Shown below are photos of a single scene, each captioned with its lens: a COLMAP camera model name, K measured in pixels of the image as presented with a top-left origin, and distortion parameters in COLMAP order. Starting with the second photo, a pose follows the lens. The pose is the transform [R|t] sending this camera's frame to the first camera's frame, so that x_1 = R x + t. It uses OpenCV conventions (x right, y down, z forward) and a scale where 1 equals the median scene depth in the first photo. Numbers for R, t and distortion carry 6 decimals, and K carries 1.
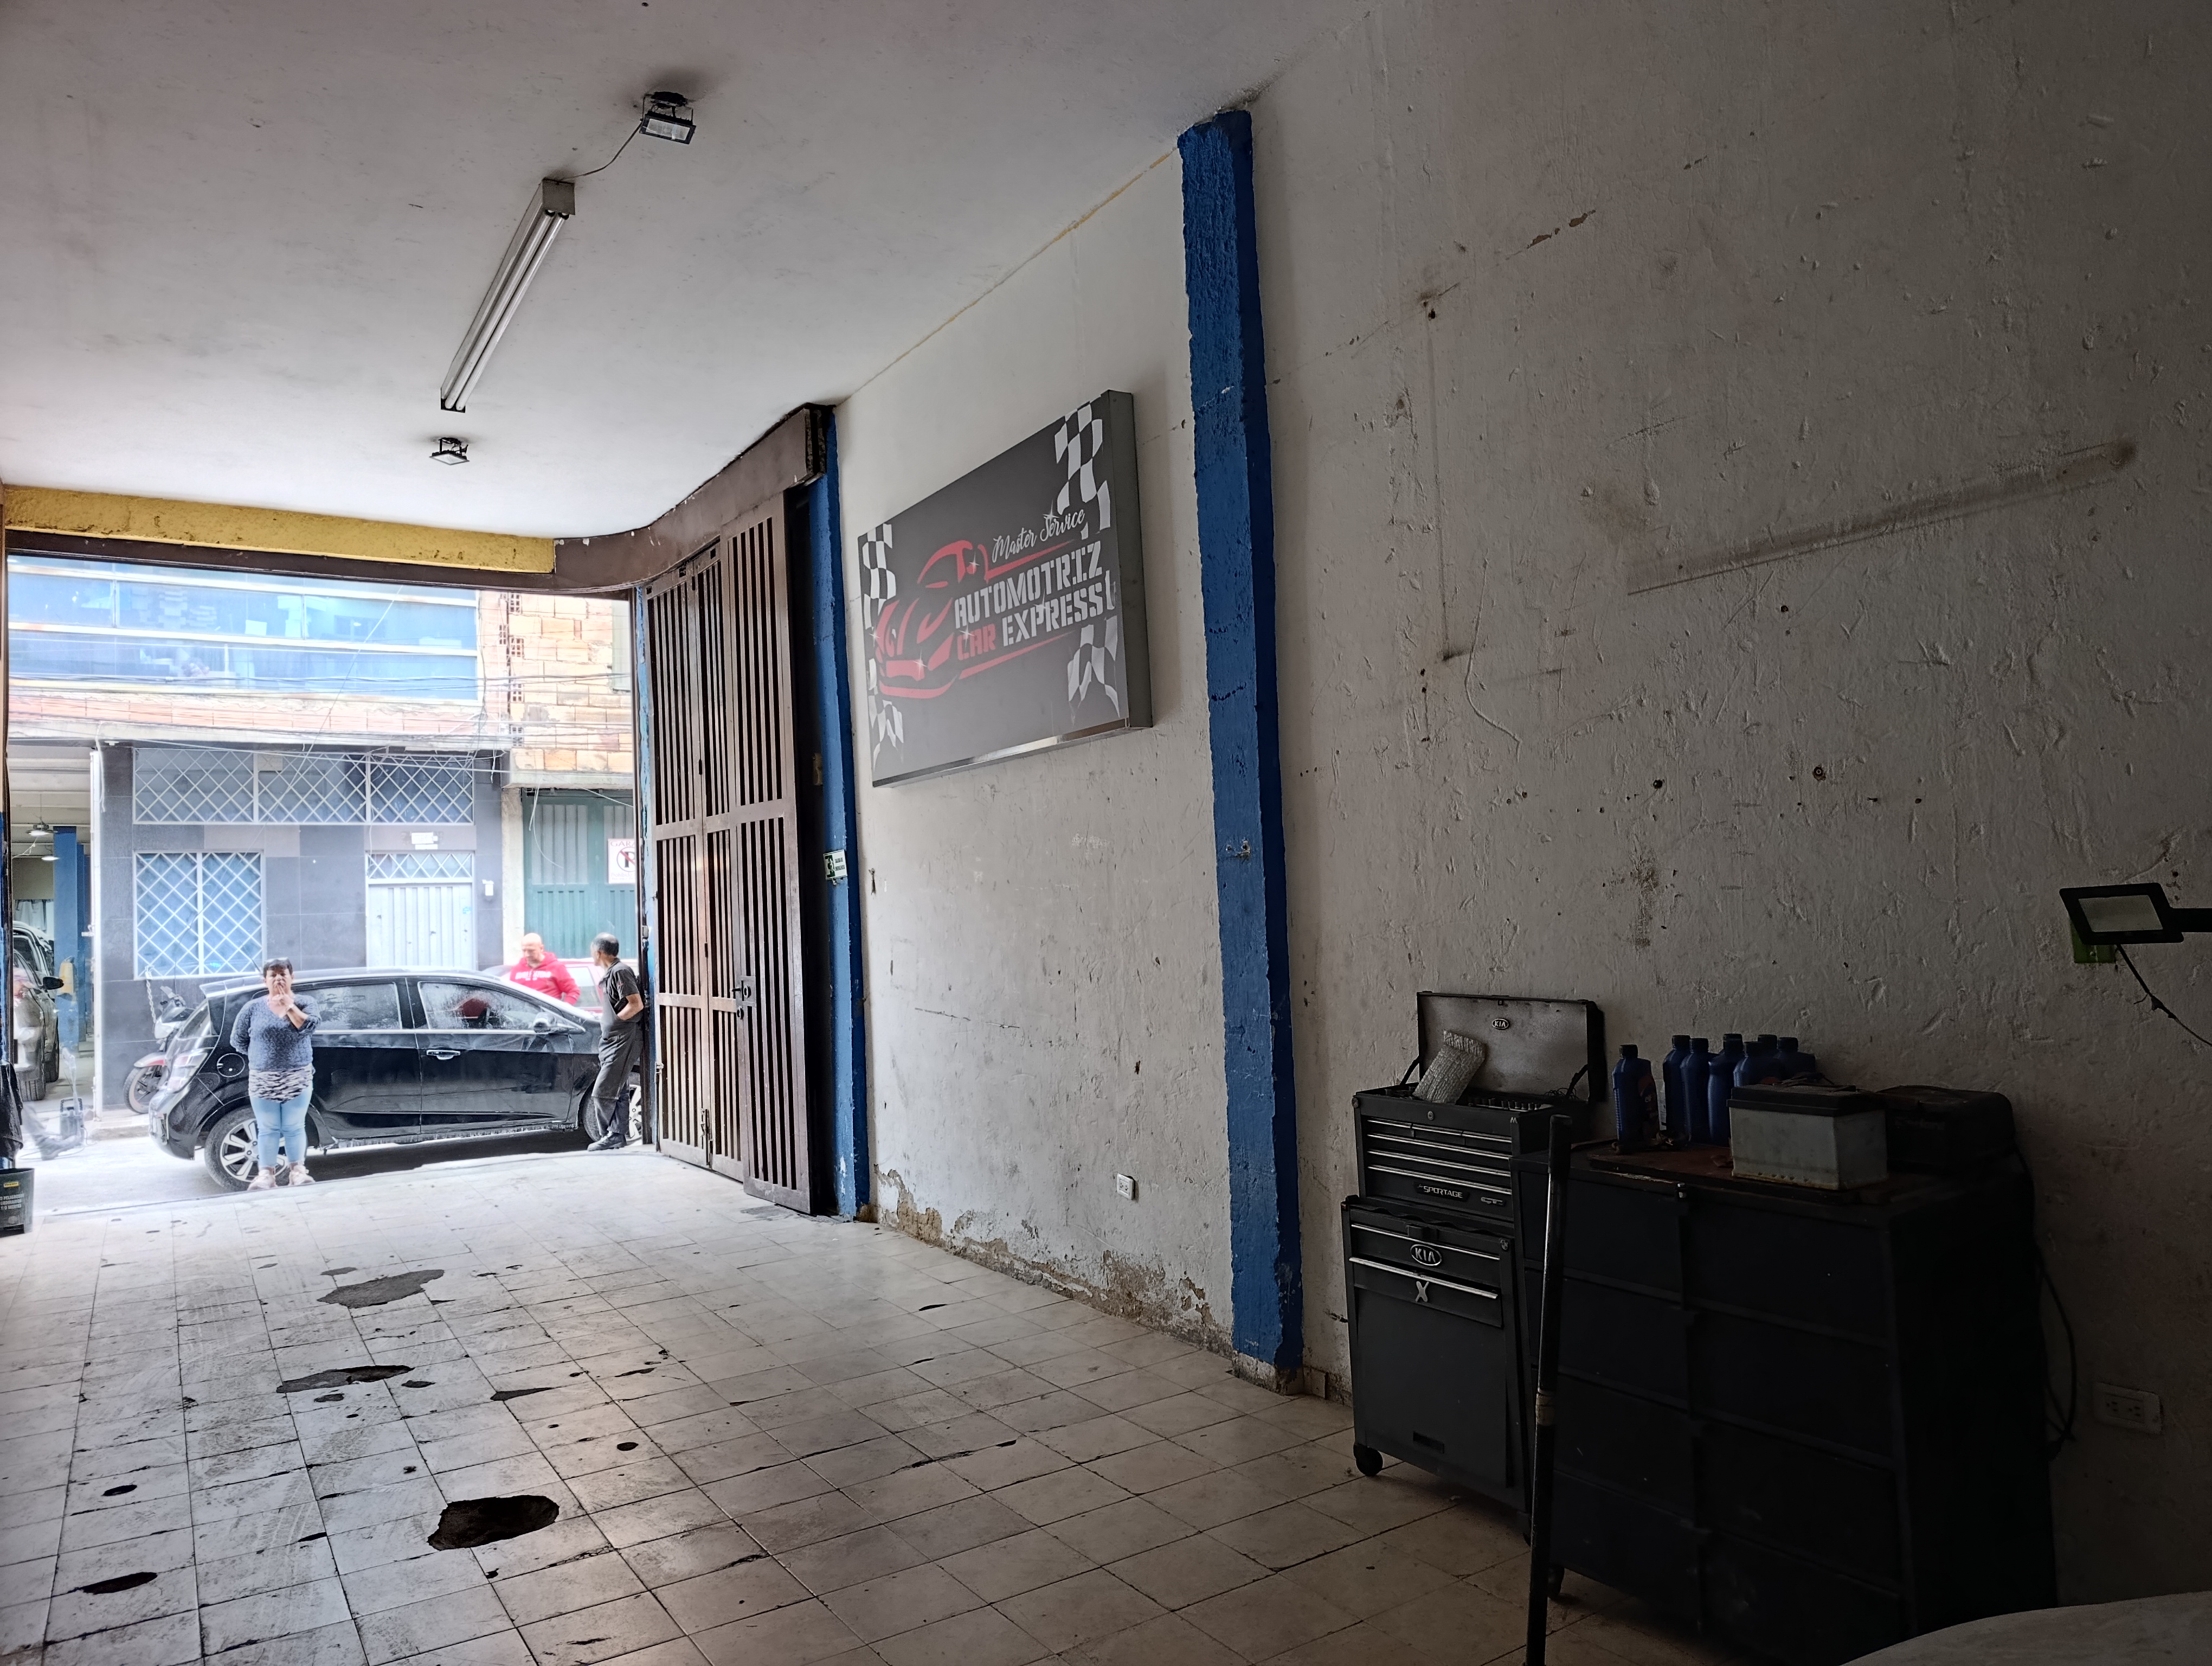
lens RADIAL K [[1545.7, 0, 1113.9], [0, 1545.7, 831.4], [0, 0, 1]] dist [0.037162, -0.066514]
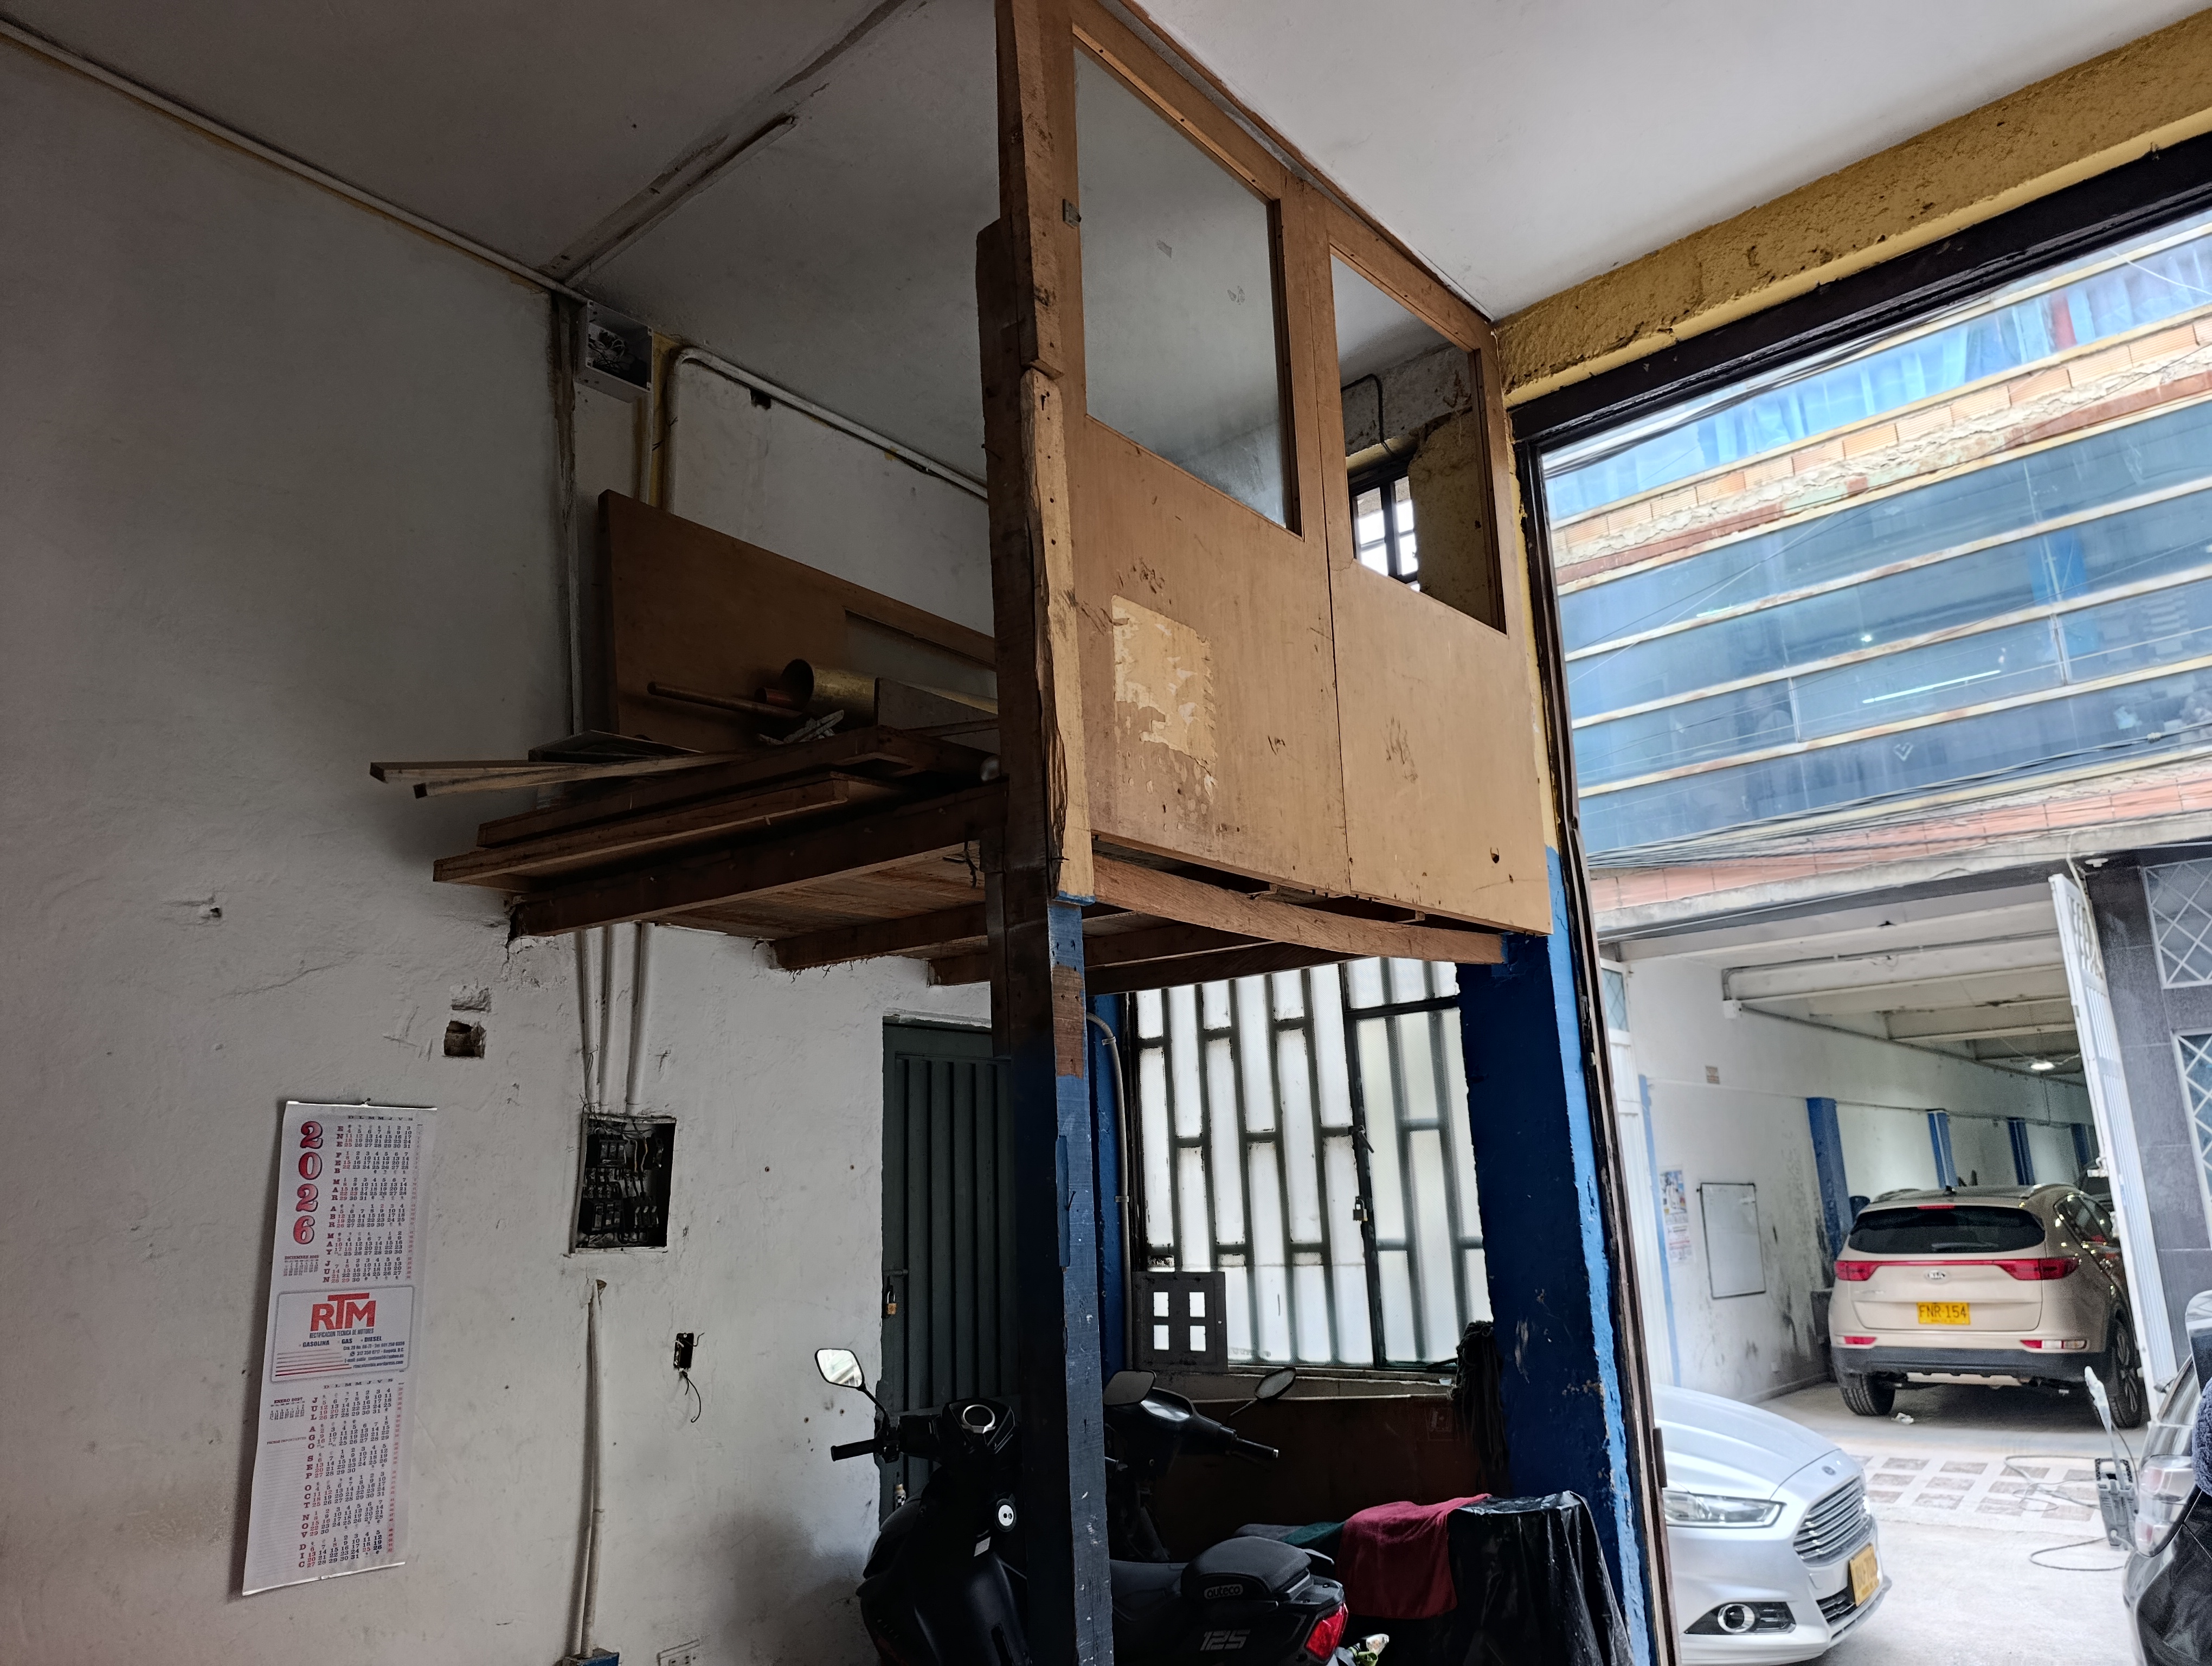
lens RADIAL K [[1545.7, 0, 1113.9], [0, 1545.7, 831.4], [0, 0, 1]] dist [0.037162, -0.066514]
pose [[0.303535, -0.197464, -0.932134, -0.178589], [0.067279, 0.980290, -0.185757, 0.020689], [0.950442, -0.006329, 0.310837, 0.425171]]
